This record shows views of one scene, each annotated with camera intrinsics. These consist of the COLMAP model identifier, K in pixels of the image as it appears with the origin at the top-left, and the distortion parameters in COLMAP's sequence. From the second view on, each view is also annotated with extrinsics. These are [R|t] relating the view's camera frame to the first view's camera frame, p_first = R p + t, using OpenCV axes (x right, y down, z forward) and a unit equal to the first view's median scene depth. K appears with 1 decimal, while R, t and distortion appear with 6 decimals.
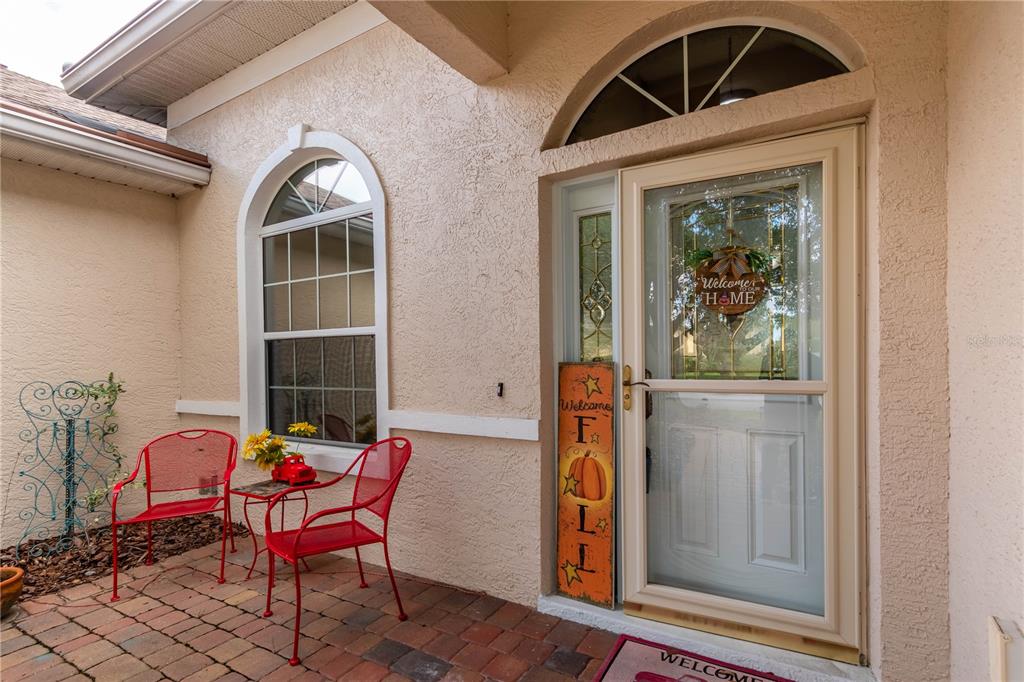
lens RADIAL K [[505.2, 0, 514.2], [0, 505.2, 358.7], [0, 0, 1]] dist [0.010150, 0.000170]
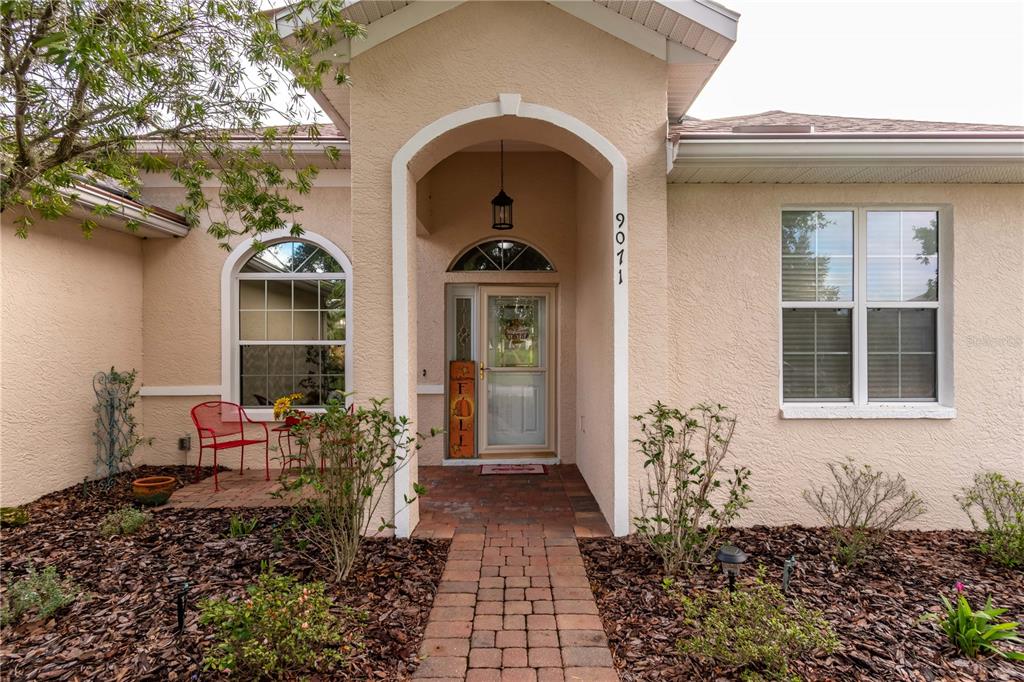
lens RADIAL K [[625.8, 0, 512.0], [0, 625.8, 341.0], [0, 0, 1]] dist [0.032194, 0.000240]
pose [[0.853065, 0.024694, 0.521219, -1.230469], [-0.009433, 0.999446, -0.031912, 0.005944], [-0.521719, 0.022306, 0.852826, -1.697057]]
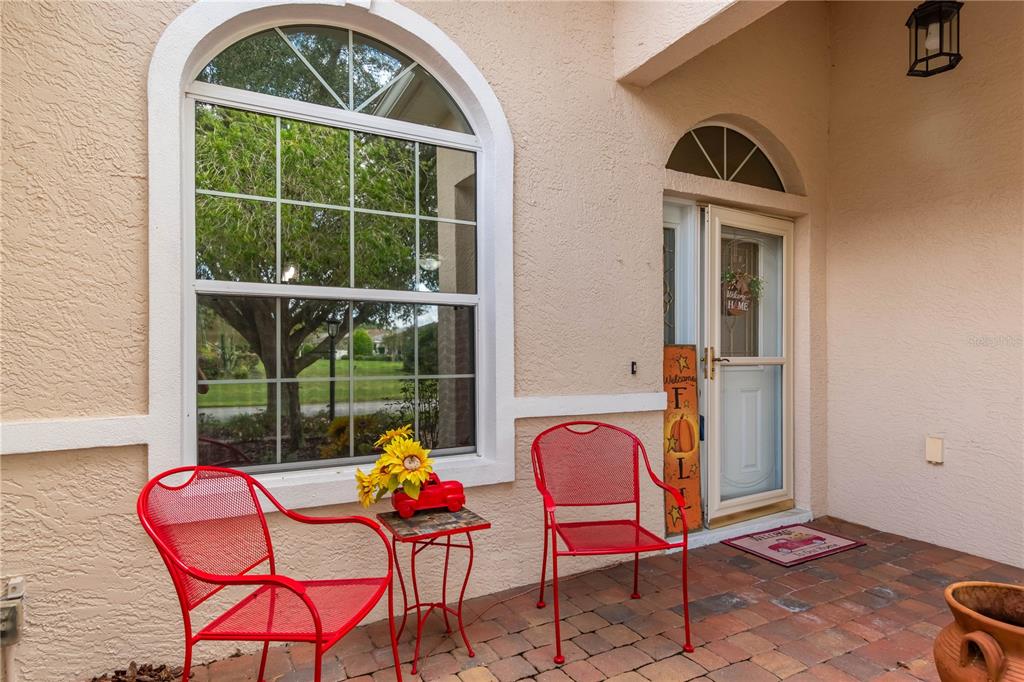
lens RADIAL K [[625.8, 0, 512.0], [0, 625.8, 341.0], [0, 0, 1]] dist [0.032194, 0.000240]
pose [[0.466003, 0.030605, 0.884254, -1.447271], [-0.007301, 0.999501, -0.030746, 0.049375], [-0.884753, 0.007872, 0.465993, 0.637638]]
